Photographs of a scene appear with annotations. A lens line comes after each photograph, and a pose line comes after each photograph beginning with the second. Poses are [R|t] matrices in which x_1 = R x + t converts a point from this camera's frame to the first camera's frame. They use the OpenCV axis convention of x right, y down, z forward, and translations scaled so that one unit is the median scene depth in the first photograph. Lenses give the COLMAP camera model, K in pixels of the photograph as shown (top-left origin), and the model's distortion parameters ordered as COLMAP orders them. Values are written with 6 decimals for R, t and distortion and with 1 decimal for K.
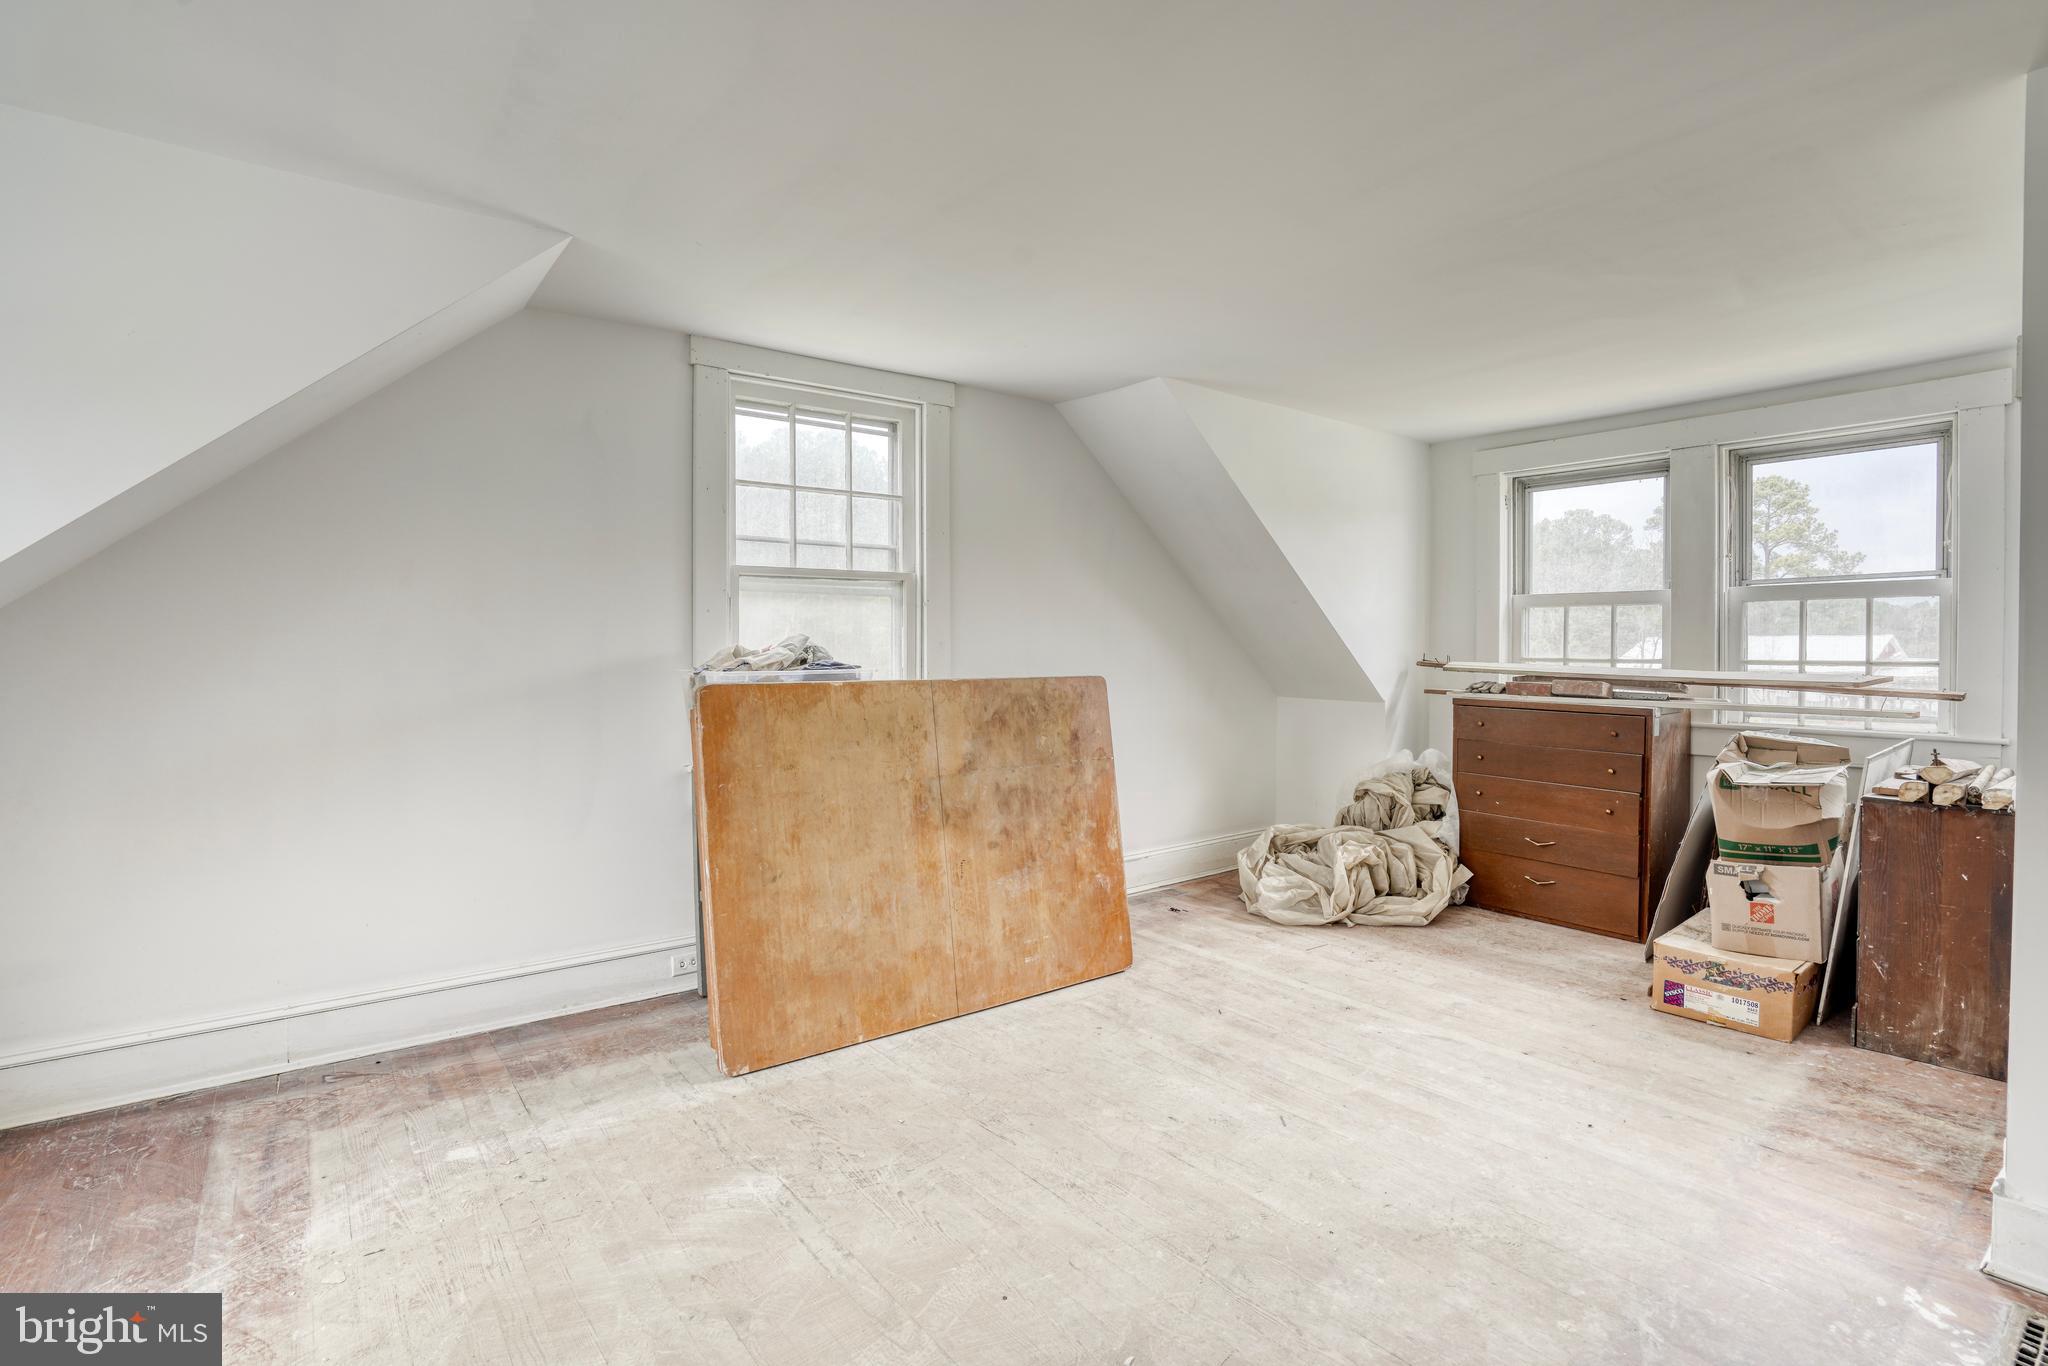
lens RADIAL K [[955.5, 0, 1009.5], [0, 955.5, 680.4], [0, 0, 1]] dist [-0.055907, 0.020592]
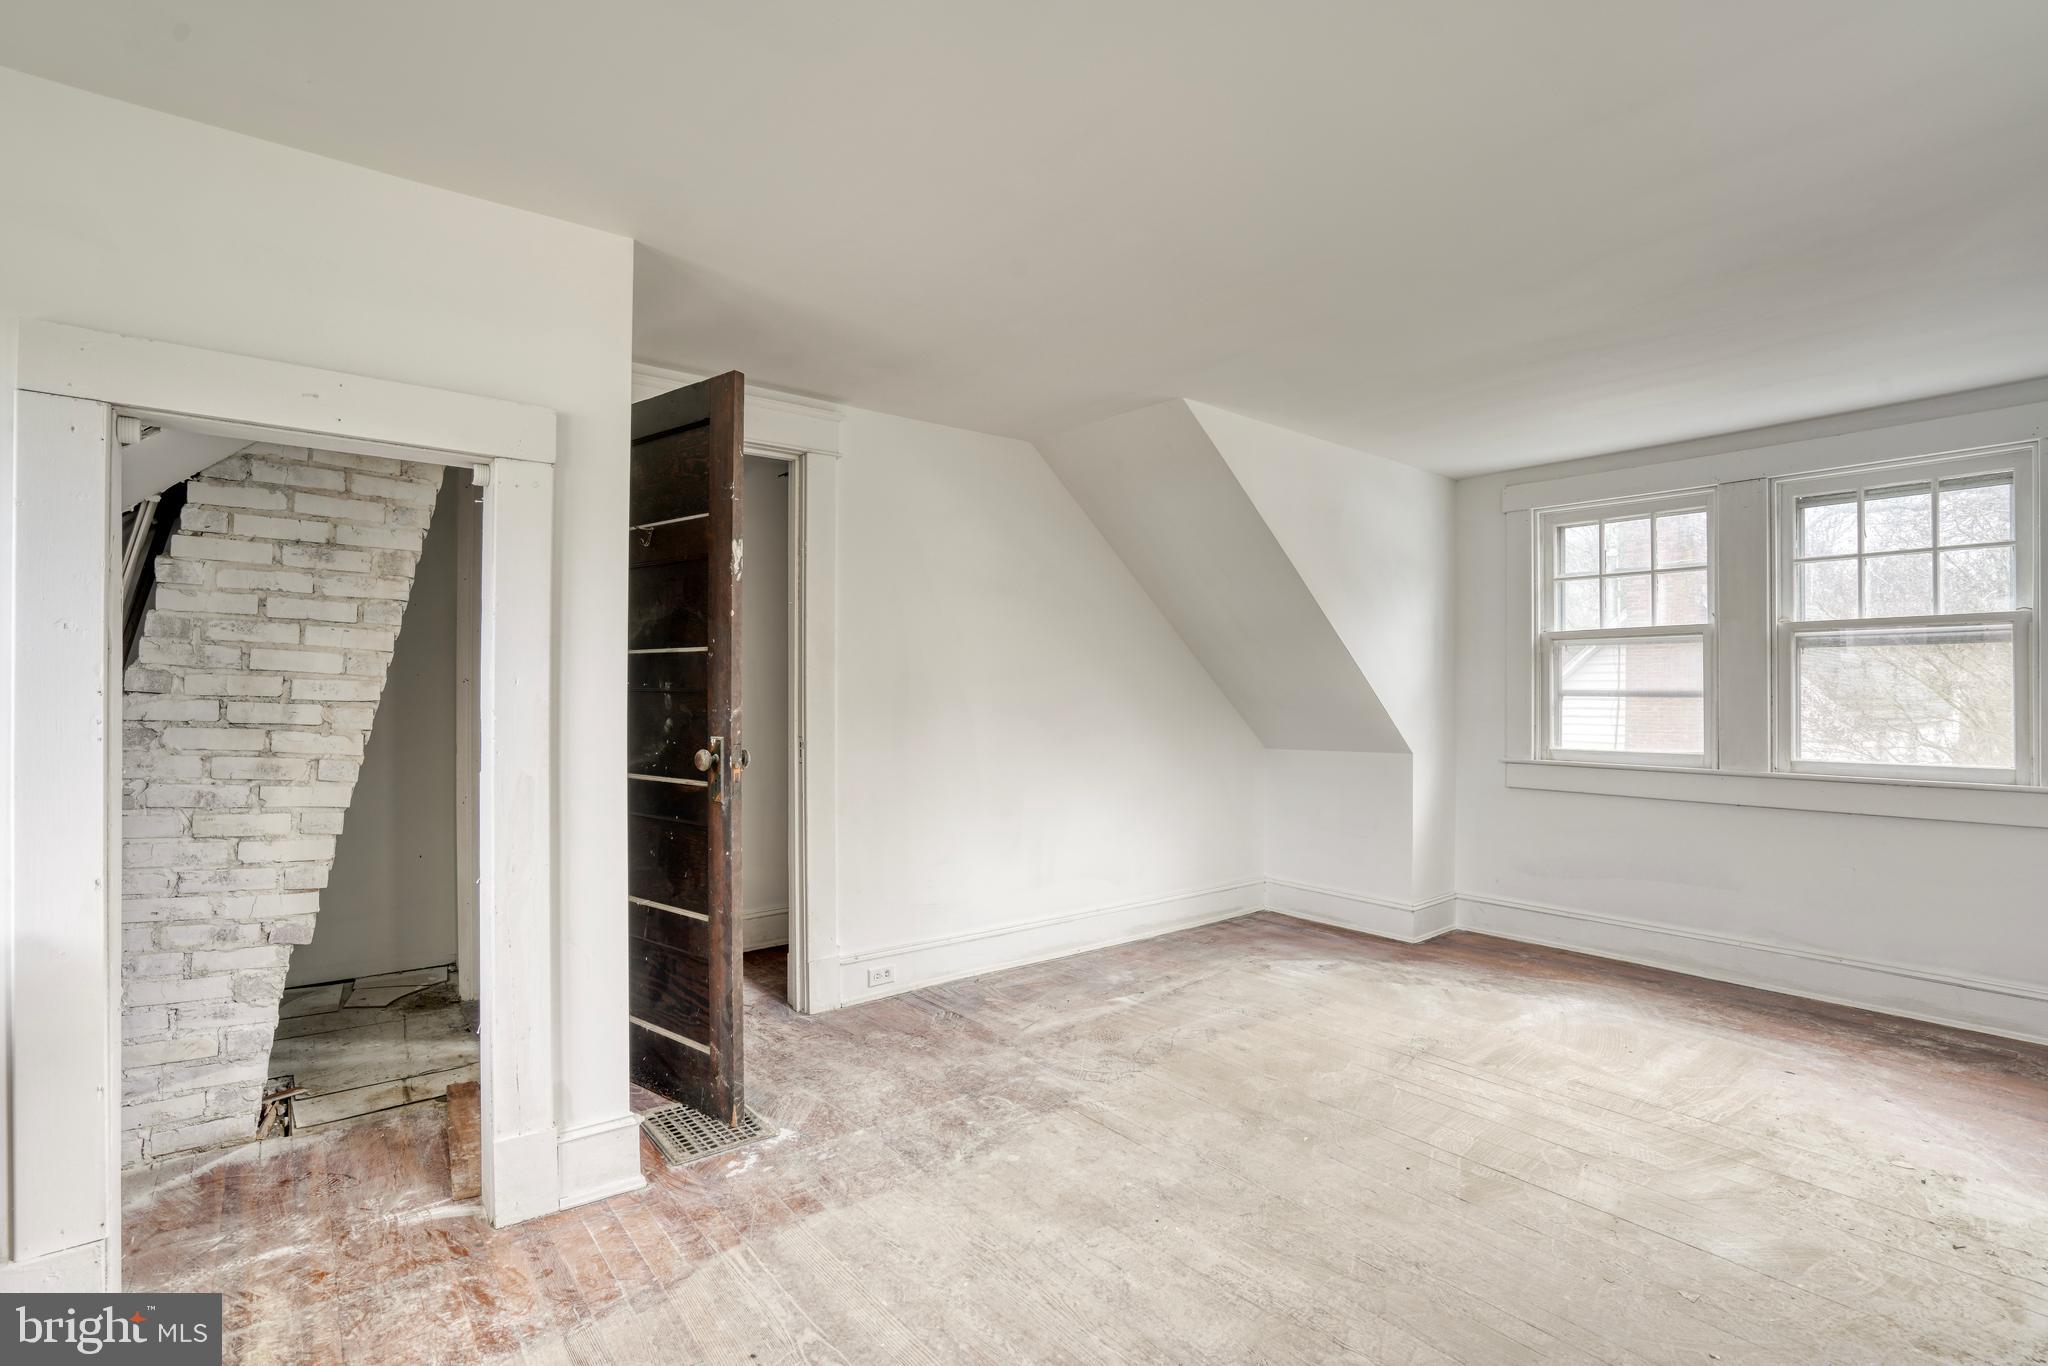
lens RADIAL K [[955.5, 0, 1009.5], [0, 955.5, 680.4], [0, 0, 1]] dist [-0.055907, 0.020592]
pose [[-0.999470, -0.005974, -0.032008, 0.347252], [-0.006297, 0.999930, 0.010001, -0.034563], [0.031946, 0.010197, -0.999438, 1.303605]]
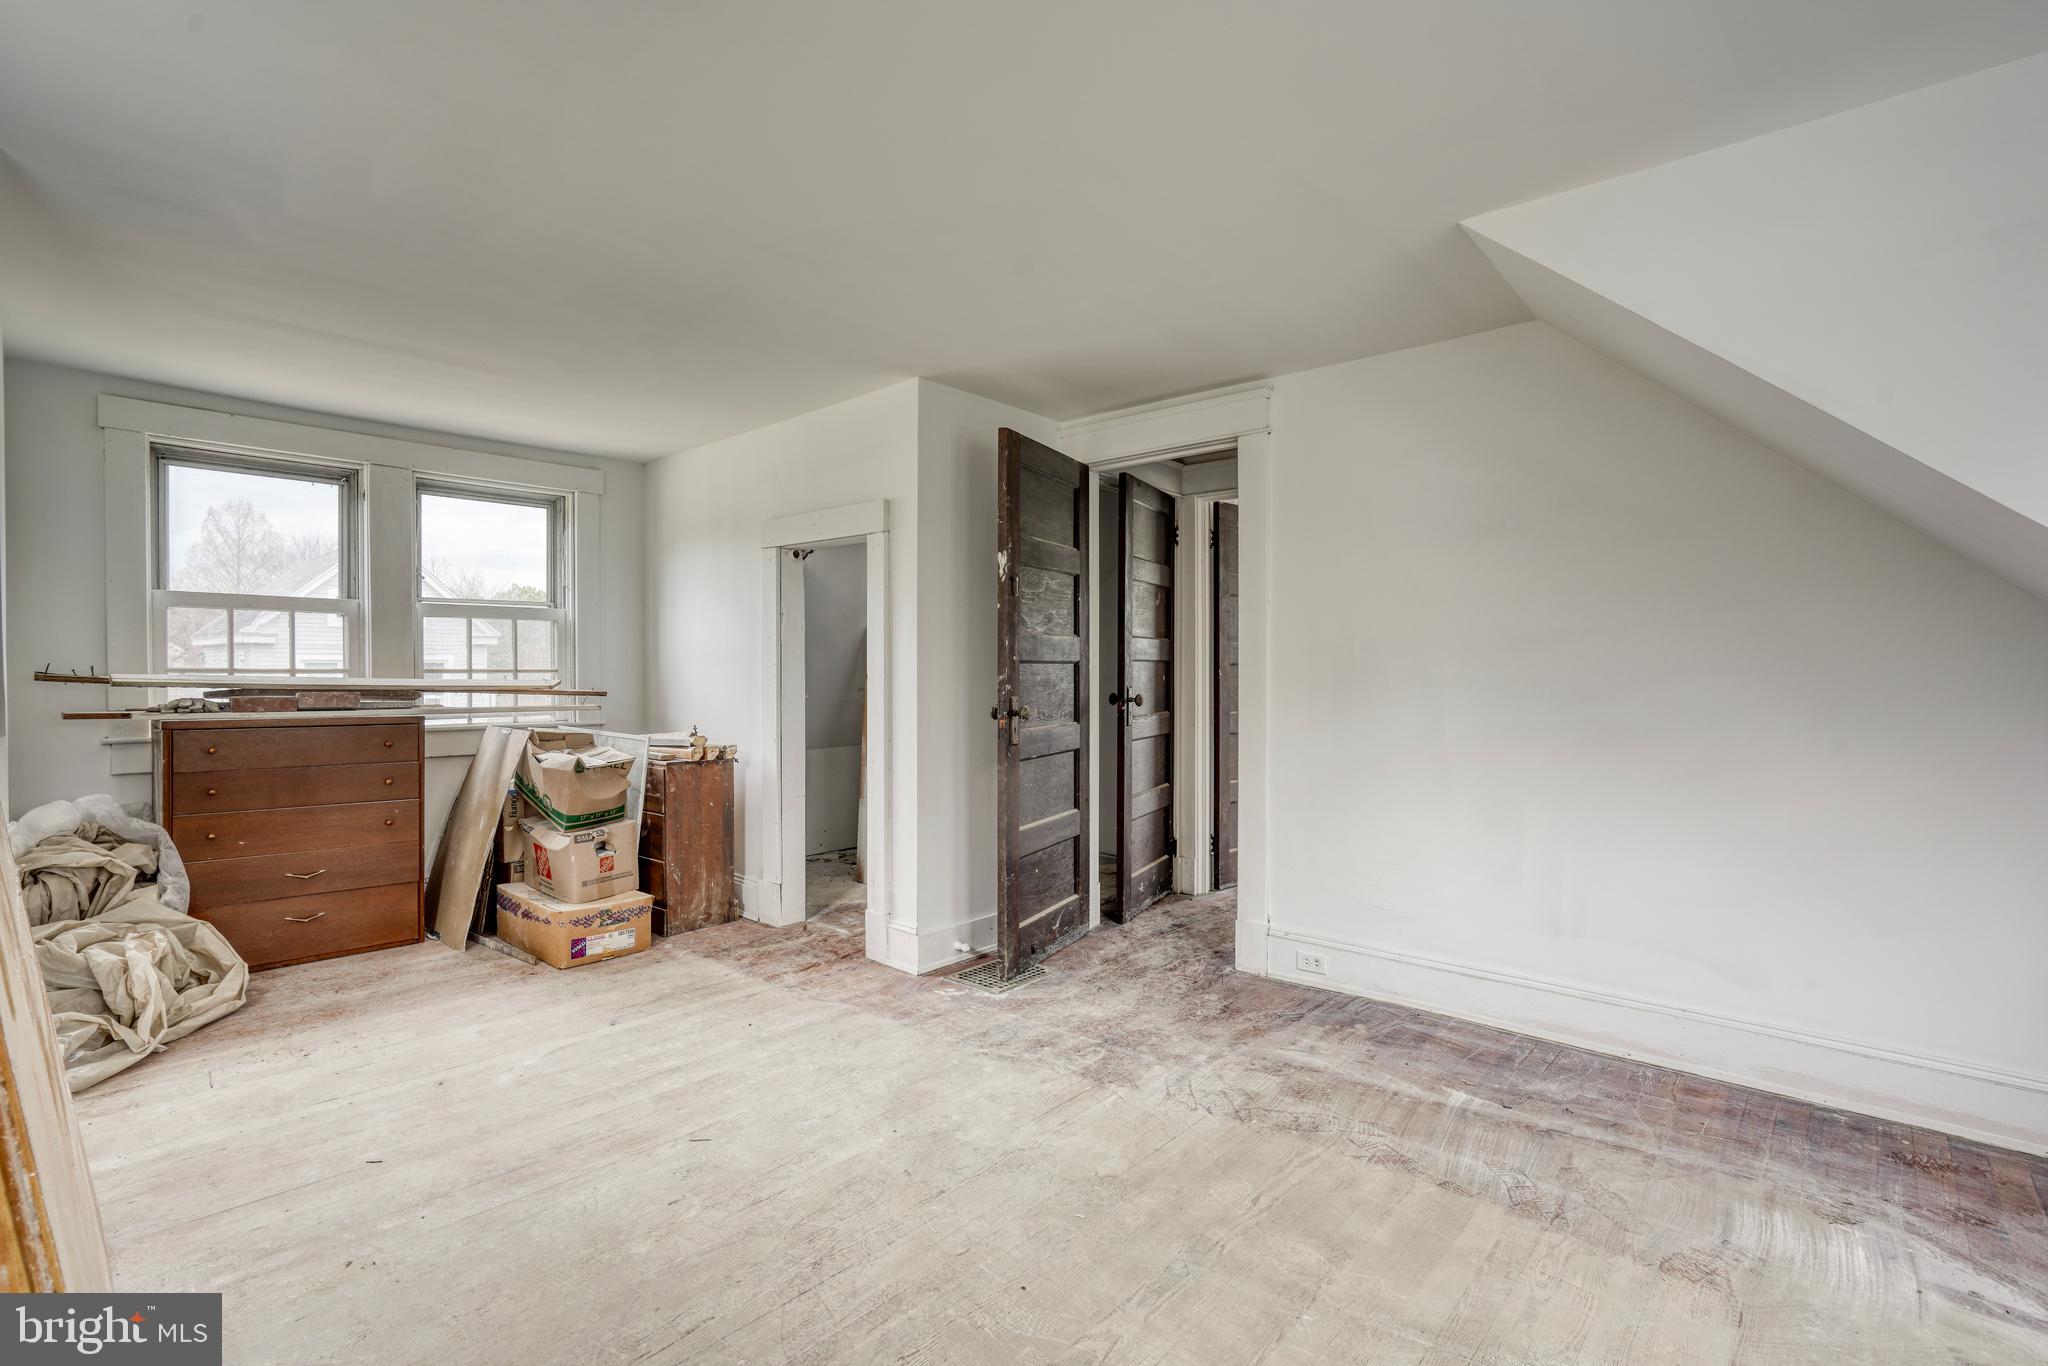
lens RADIAL K [[955.5, 0, 1009.5], [0, 955.5, 680.4], [0, 0, 1]] dist [-0.055907, 0.020592]
pose [[-0.179098, -0.017076, 0.983683, -0.565867], [0.024635, 0.999458, 0.021835, -0.020006], [-0.983523, 0.028144, -0.178581, 0.658193]]
